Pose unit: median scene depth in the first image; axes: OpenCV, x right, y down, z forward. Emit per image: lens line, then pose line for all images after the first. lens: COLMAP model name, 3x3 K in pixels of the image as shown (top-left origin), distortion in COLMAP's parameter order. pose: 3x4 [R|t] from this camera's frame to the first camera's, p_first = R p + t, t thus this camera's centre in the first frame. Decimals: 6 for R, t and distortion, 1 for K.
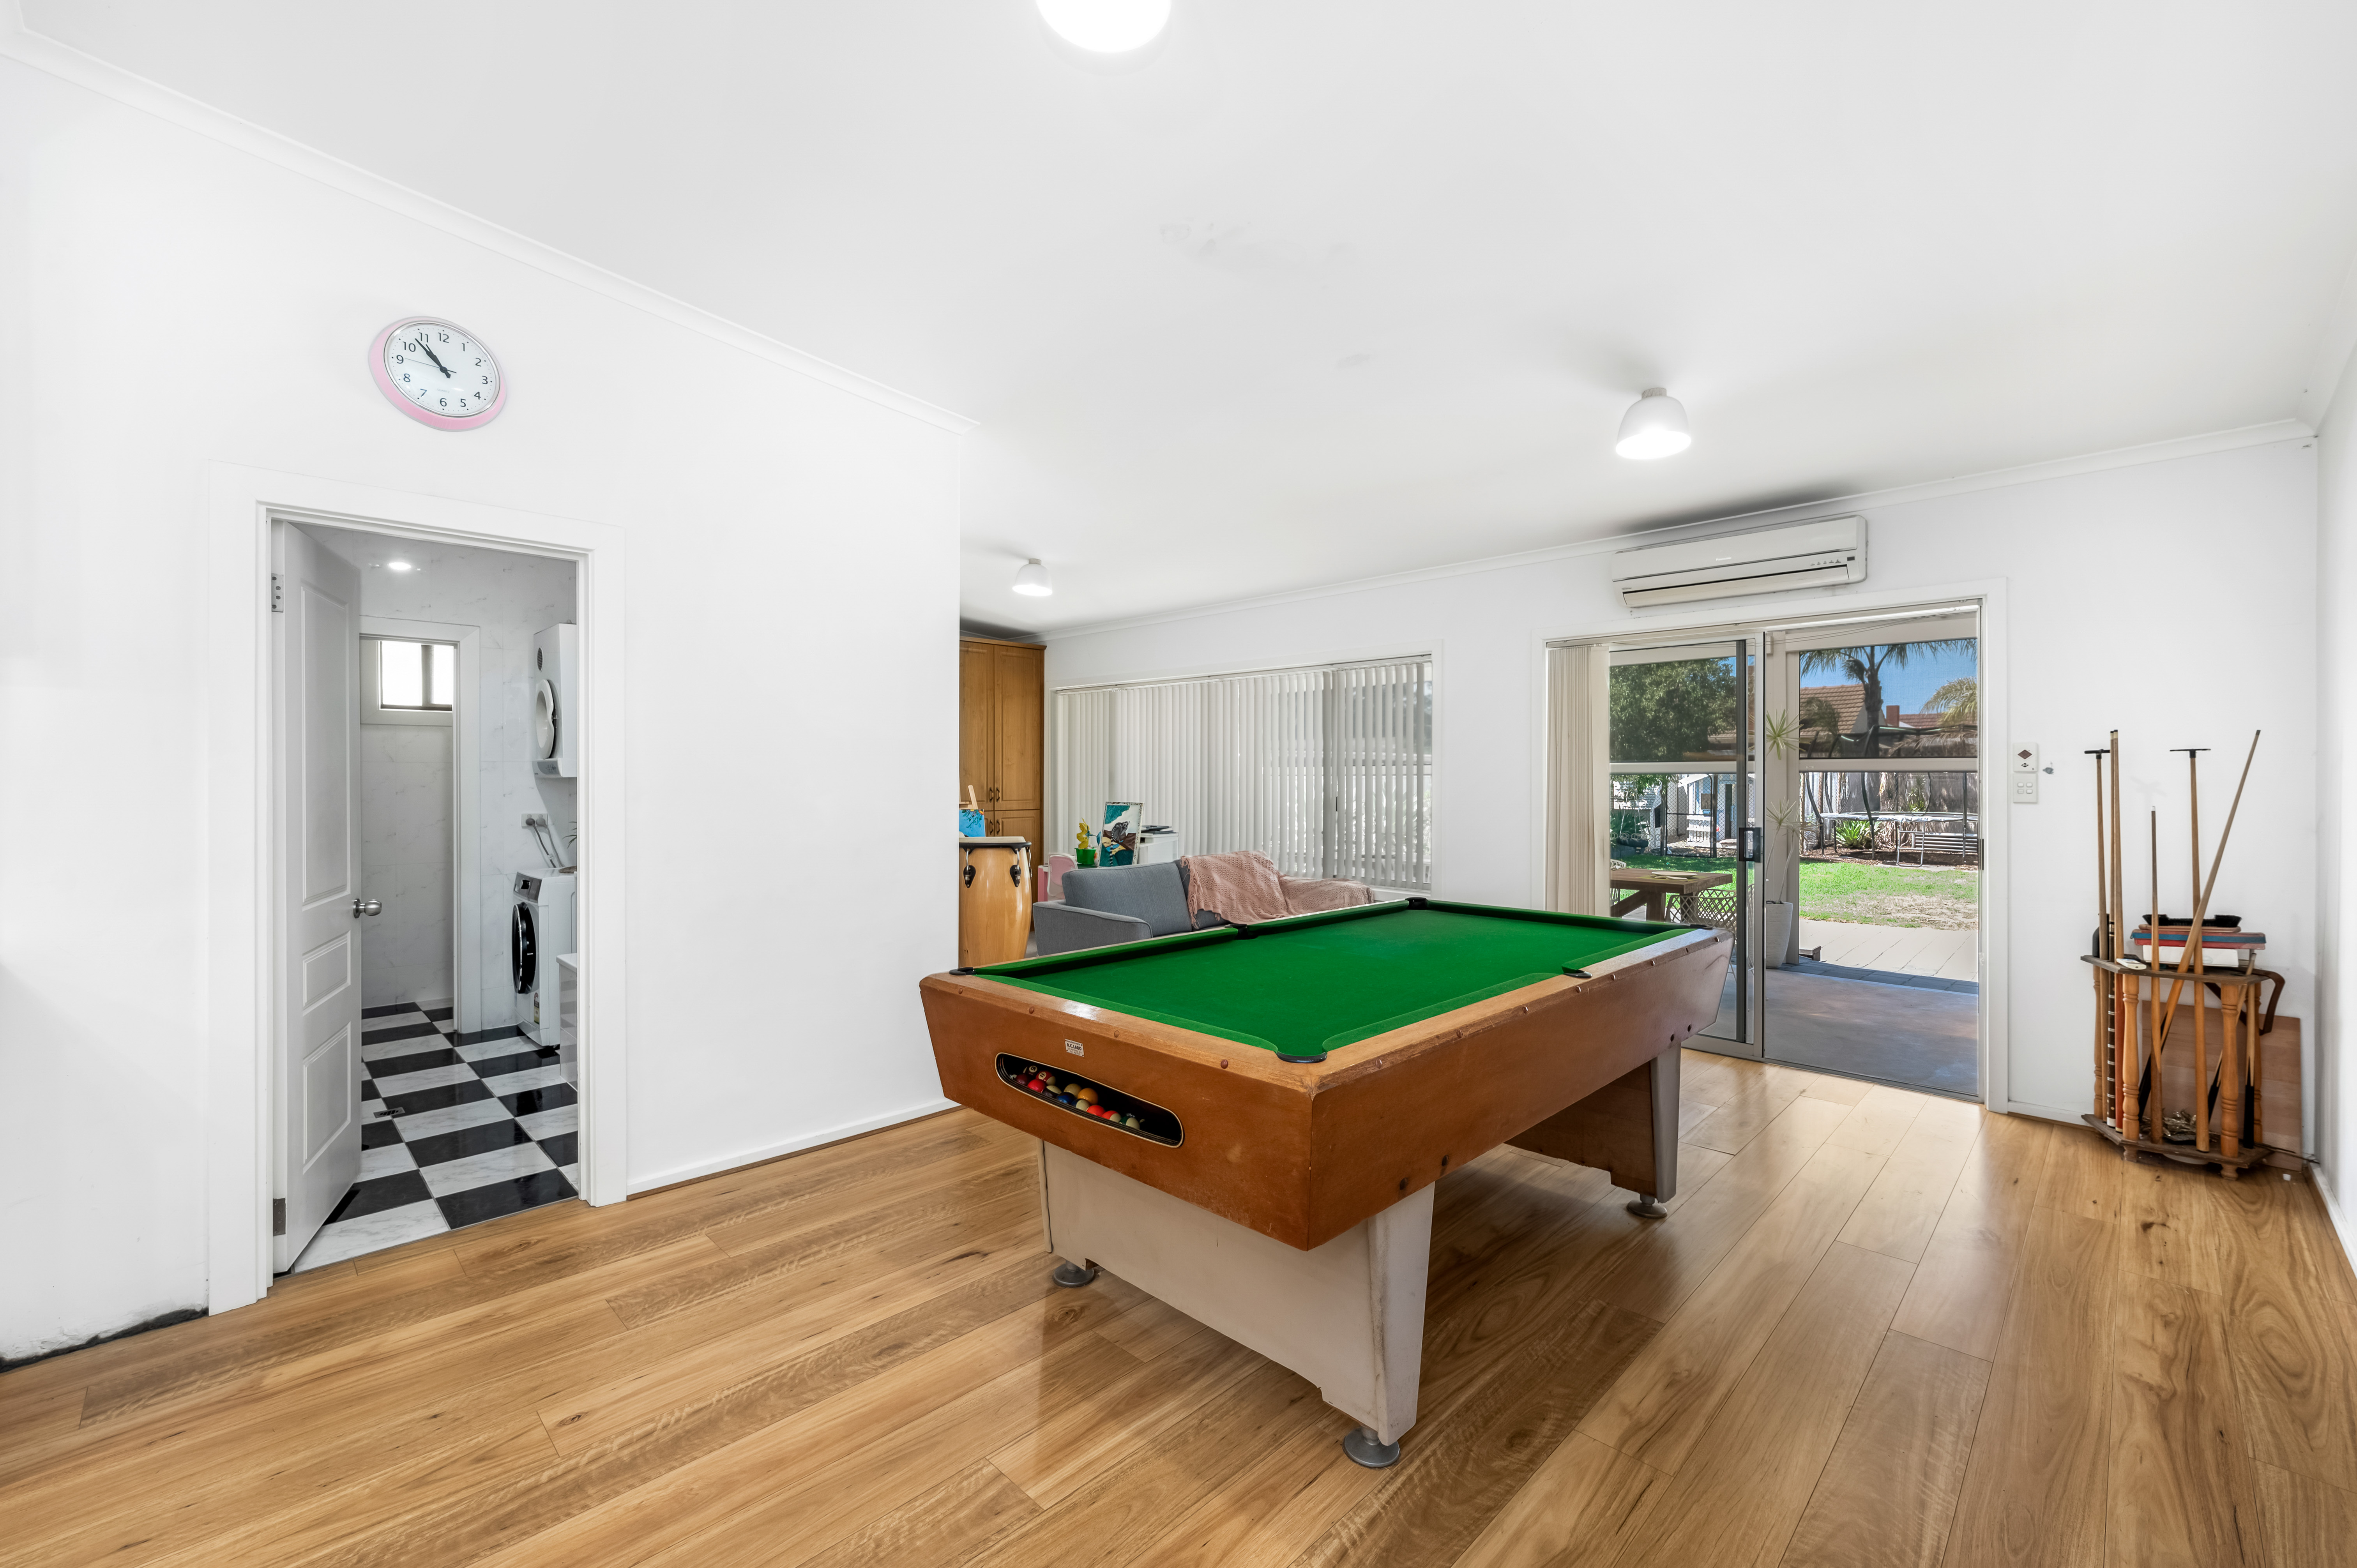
lens RADIAL K [[962.2, 0, 1178.5], [0, 962.2, 784.0], [0, 0, 1]] dist [0.000063, -0.000049]
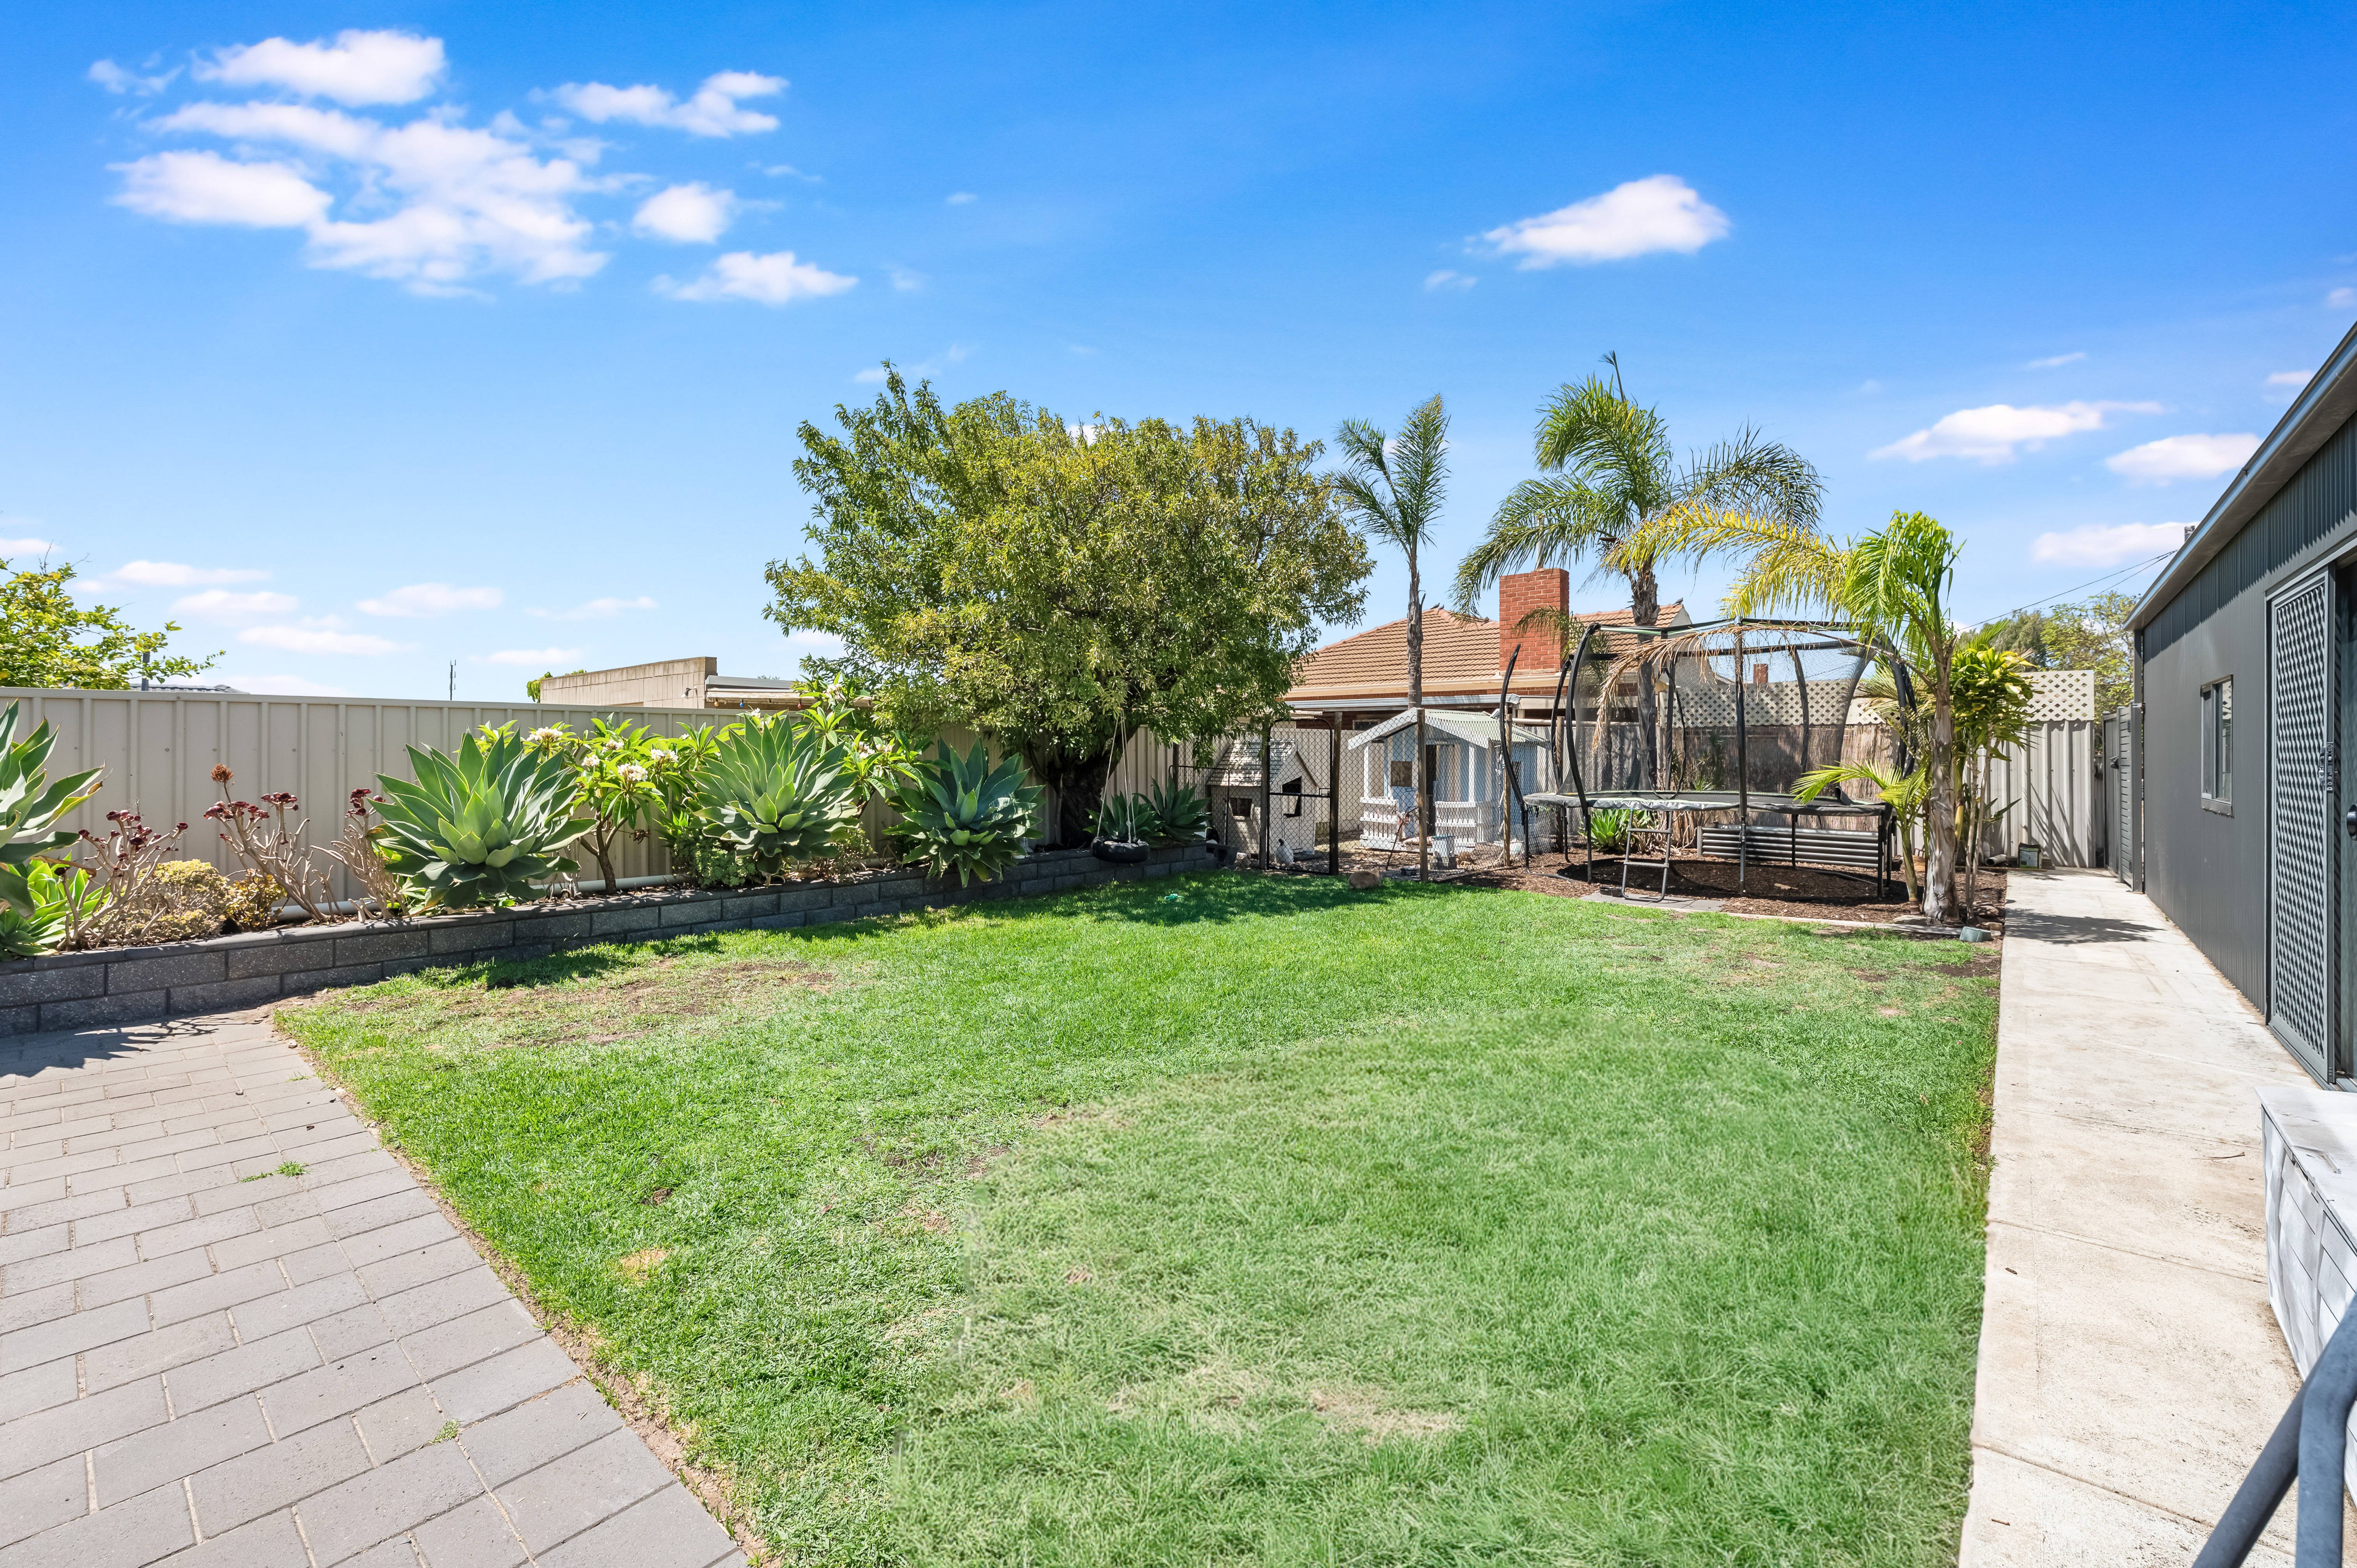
lens RADIAL K [[990.3, 0, 1182.1], [0, 990.3, 757.7], [0, 0, 1]] dist [0.000694, 0.000219]
pose [[0.996369, 0.008368, 0.084732, 0.388991], [-0.007759, 0.999942, -0.007509, 0.014341], [-0.084790, 0.006825, 0.996375, 0.411639]]
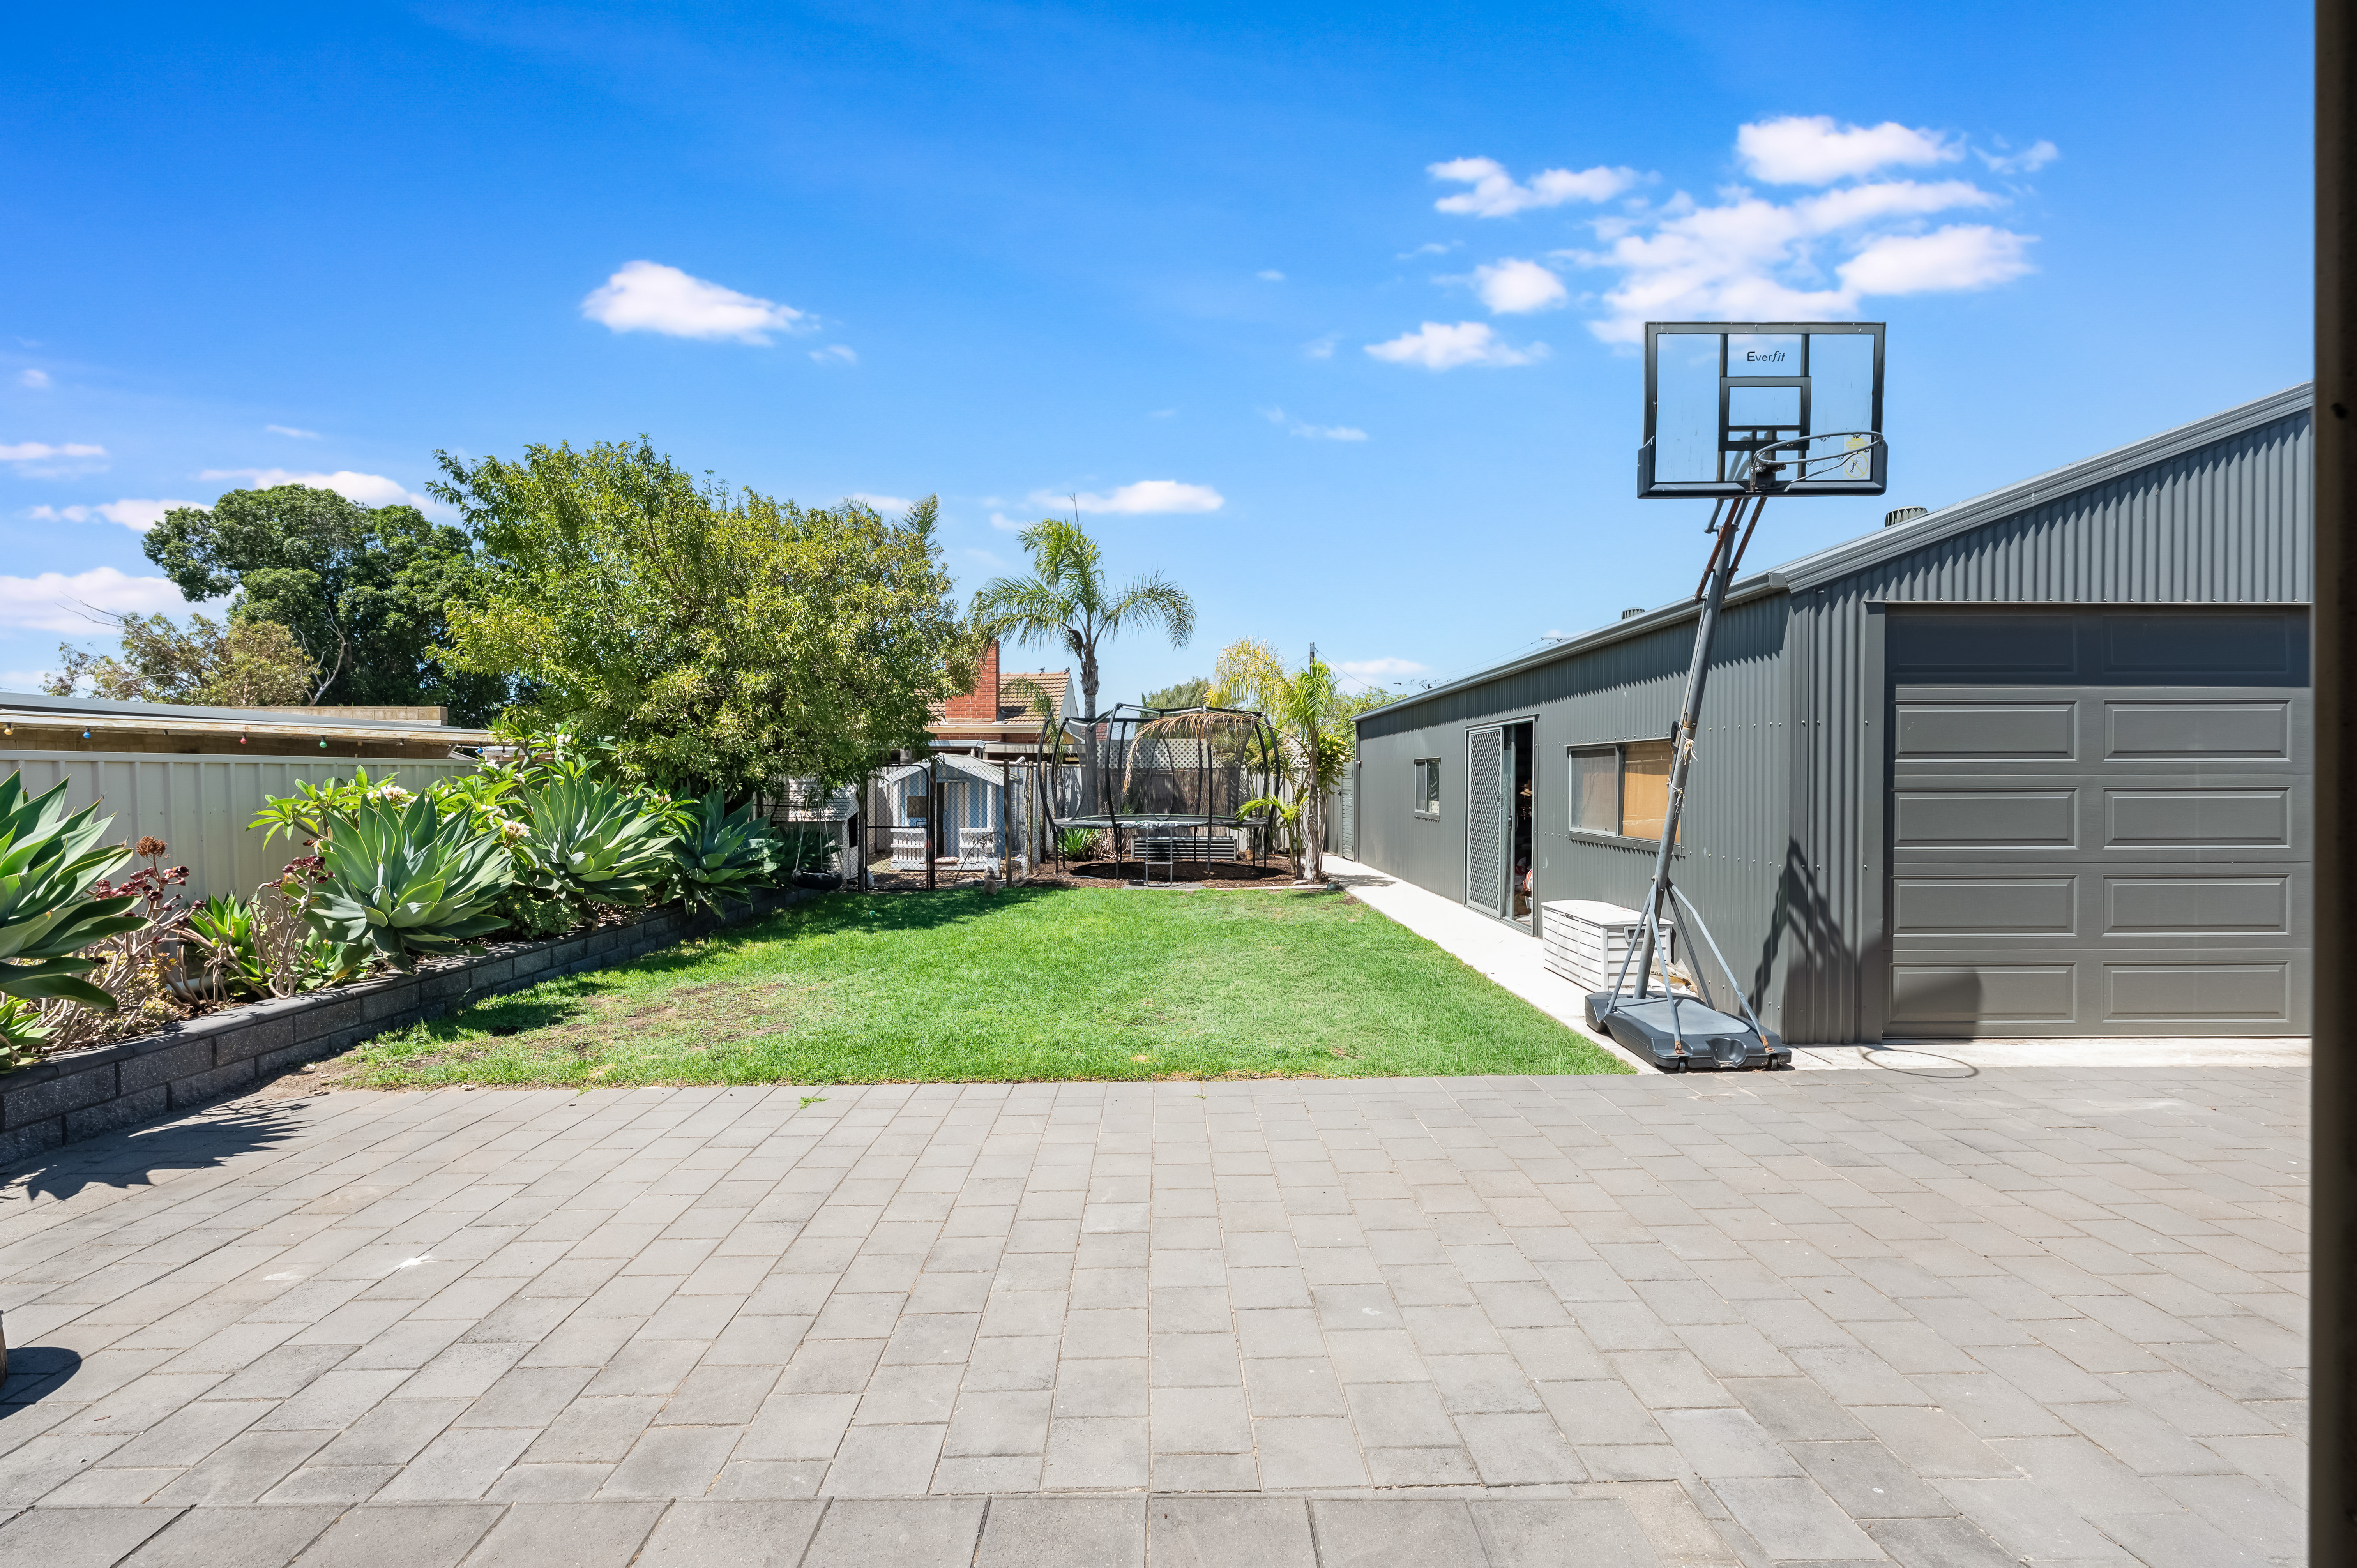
lens RADIAL K [[962.2, 0, 1178.5], [0, 962.2, 784.0], [0, 0, 1]] dist [0.000063, -0.000049]
pose [[0.700430, -0.001895, 0.713718, 0.174991], [0.008996, 0.999940, -0.006174, 0.007349], [-0.713664, 0.010745, 0.700406, 0.362050]]
